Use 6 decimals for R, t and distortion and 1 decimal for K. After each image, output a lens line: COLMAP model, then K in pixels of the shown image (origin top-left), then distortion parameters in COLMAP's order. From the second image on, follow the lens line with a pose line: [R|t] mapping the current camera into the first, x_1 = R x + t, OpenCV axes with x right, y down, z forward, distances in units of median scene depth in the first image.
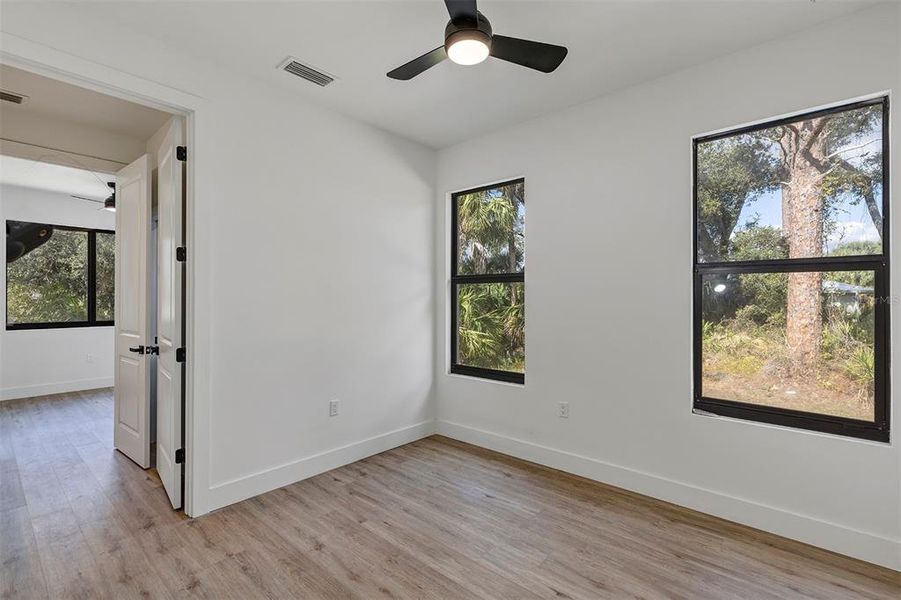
lens RADIAL K [[409.8, 0, 451.6], [0, 409.8, 298.4], [0, 0, 1]] dist [0.010224, 0.000030]
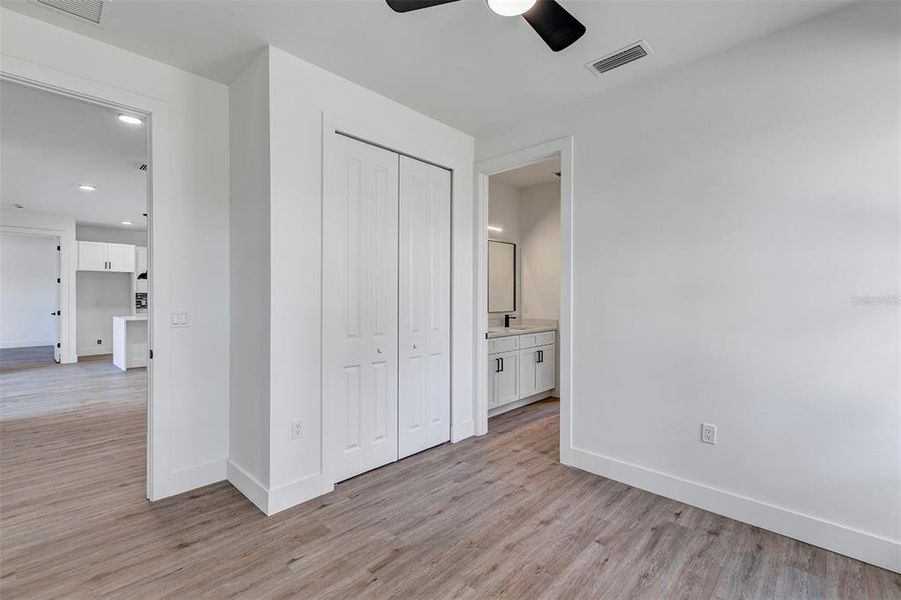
lens RADIAL K [[409.8, 0, 449.3], [0, 409.8, 295.6], [0, 0, 1]] dist [0.010224, 0.000030]
pose [[-0.038486, -0.001216, -0.999258, 0.670013], [-0.003330, 0.999994, -0.001088, 0.006383], [0.999254, 0.003285, -0.038490, 0.683238]]
